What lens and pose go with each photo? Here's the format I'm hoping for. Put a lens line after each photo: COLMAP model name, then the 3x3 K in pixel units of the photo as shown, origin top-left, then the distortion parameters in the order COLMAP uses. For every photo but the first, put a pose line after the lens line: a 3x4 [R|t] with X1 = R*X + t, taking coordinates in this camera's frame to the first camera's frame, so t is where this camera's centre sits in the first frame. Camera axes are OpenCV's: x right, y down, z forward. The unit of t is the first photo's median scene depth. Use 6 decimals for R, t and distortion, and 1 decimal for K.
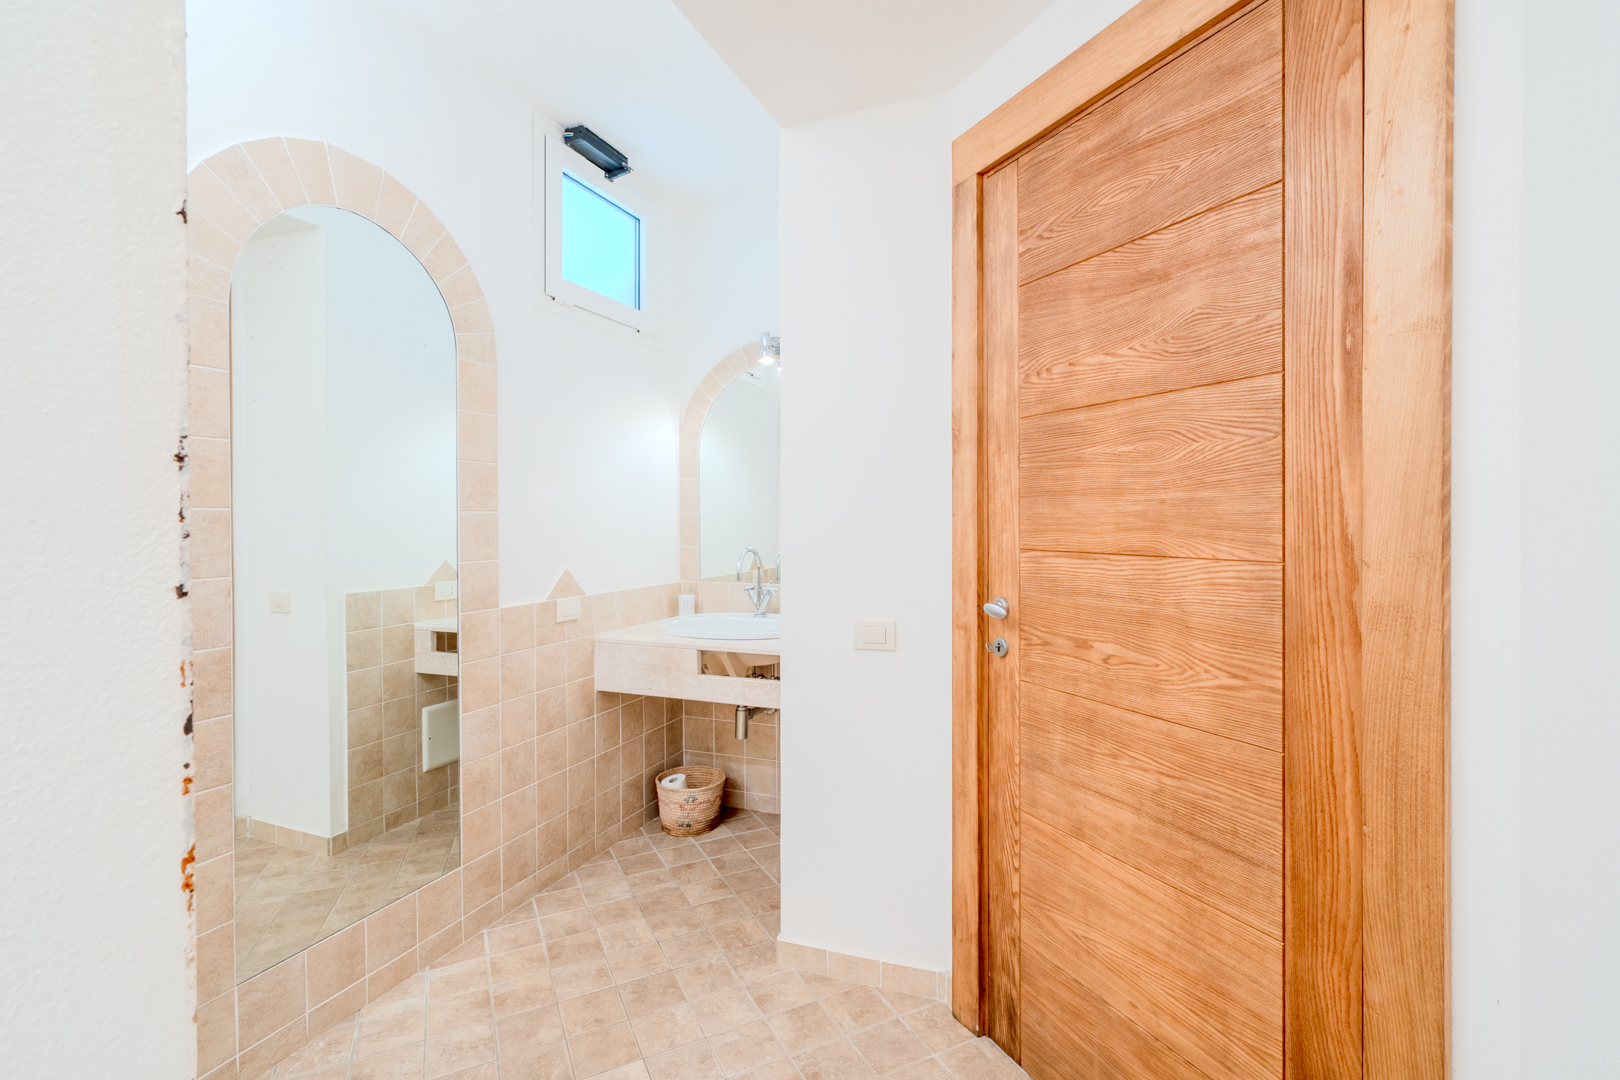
lens RADIAL K [[731.9, 0, 802.0], [0, 731.9, 540.8], [0, 0, 1]] dist [-0.002719, 0.003170]
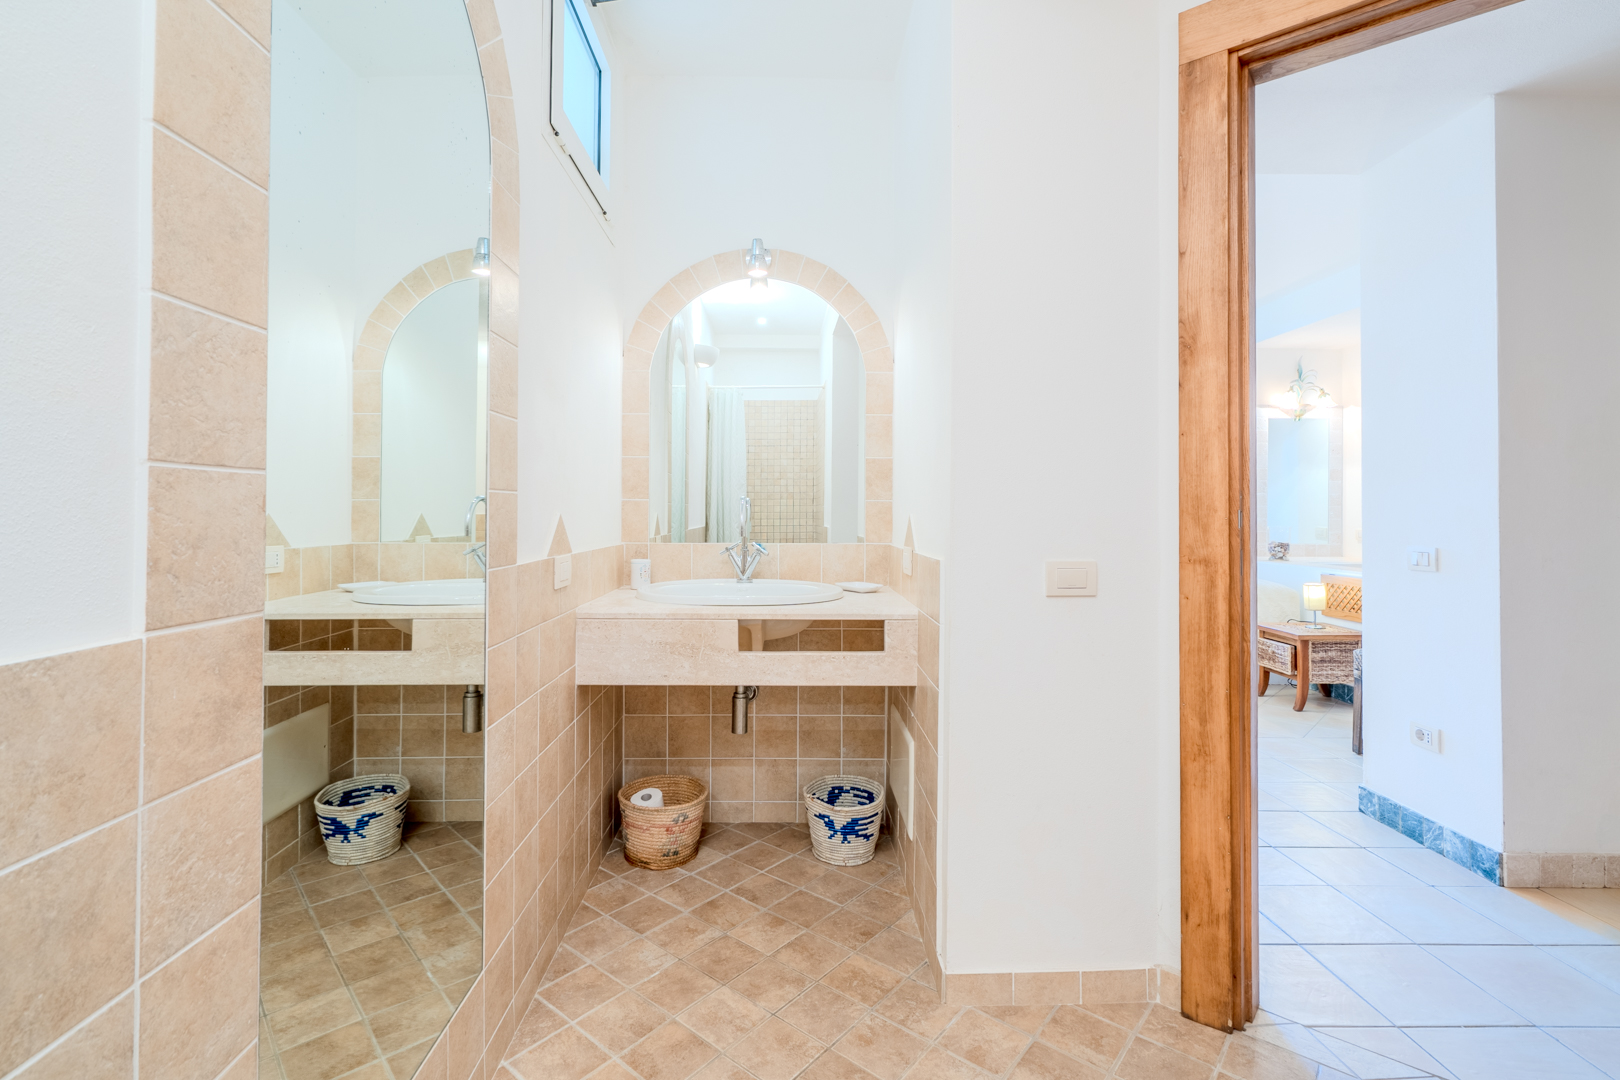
lens RADIAL K [[747.9, 0, 806.0], [0, 747.9, 509.8], [0, 0, 1]] dist [-0.001782, 0.000107]
pose [[0.926095, 0.007934, 0.377207, -0.400571], [0.001689, 0.999682, -0.025173, 0.056208], [-0.377287, 0.023949, 0.925787, 0.252041]]
